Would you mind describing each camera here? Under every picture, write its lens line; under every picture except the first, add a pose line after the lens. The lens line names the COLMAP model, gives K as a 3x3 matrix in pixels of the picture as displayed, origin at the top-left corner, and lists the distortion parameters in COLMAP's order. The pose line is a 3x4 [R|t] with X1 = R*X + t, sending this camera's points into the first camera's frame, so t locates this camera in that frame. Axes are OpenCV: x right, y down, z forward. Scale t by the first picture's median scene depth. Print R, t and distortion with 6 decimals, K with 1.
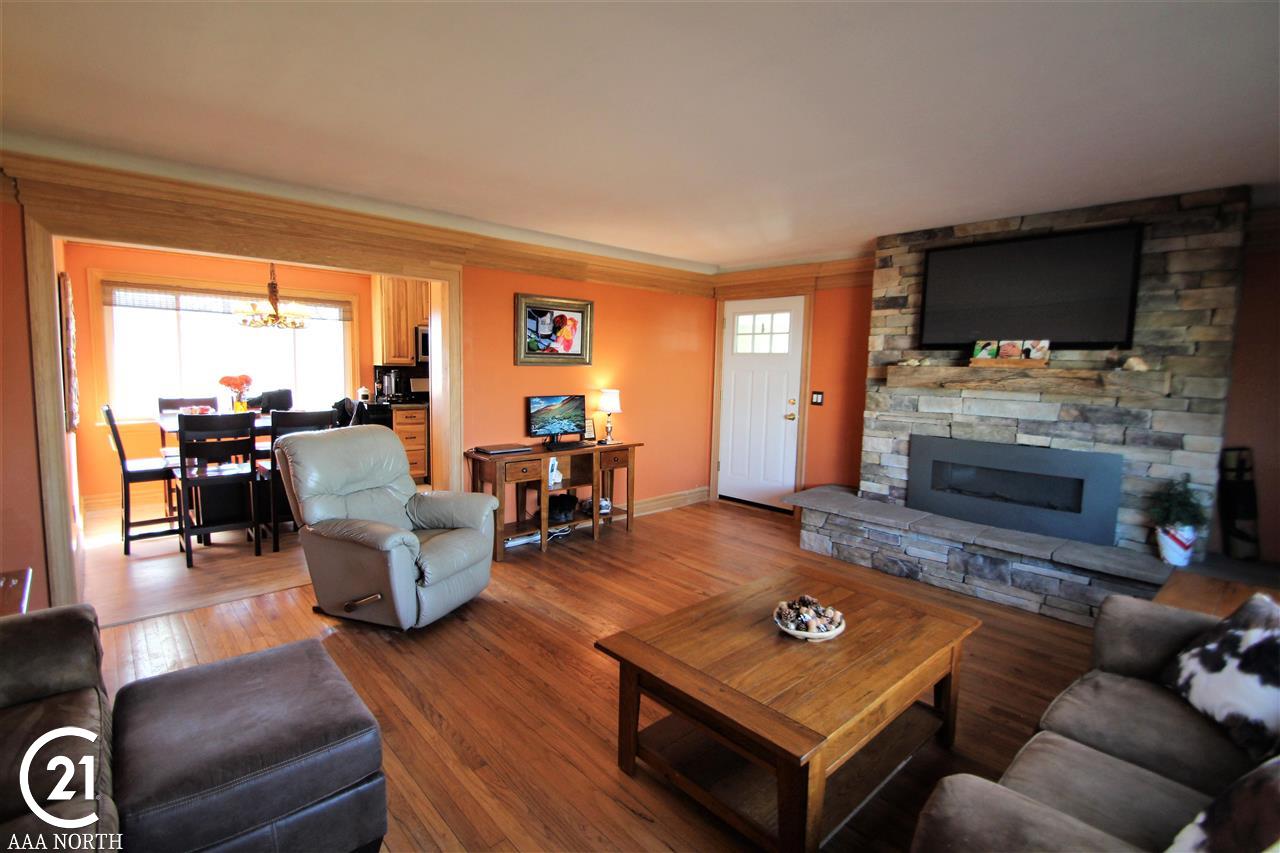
lens RADIAL K [[596.1, 0, 628.3], [0, 596.1, 422.4], [0, 0, 1]] dist [-0.018889, -0.000774]
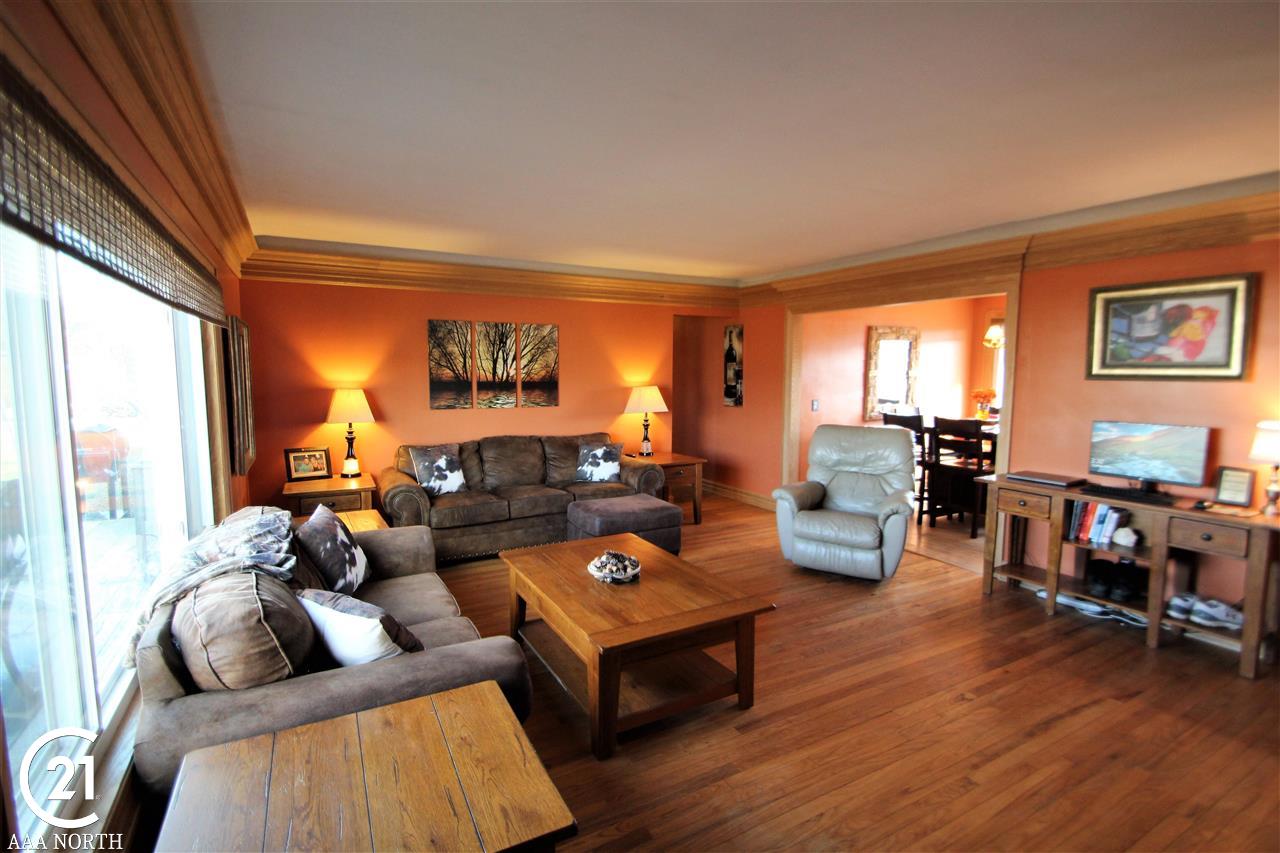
lens RADIAL K [[596.1, 0, 630.1], [0, 596.1, 426.7], [0, 0, 1]] dist [-0.018889, -0.000774]
pose [[-0.230531, 0.072386, -0.970369, 0.694480], [-0.099098, 0.990298, 0.097415, -0.048792], [0.968006, 0.118619, -0.221121, 0.575562]]
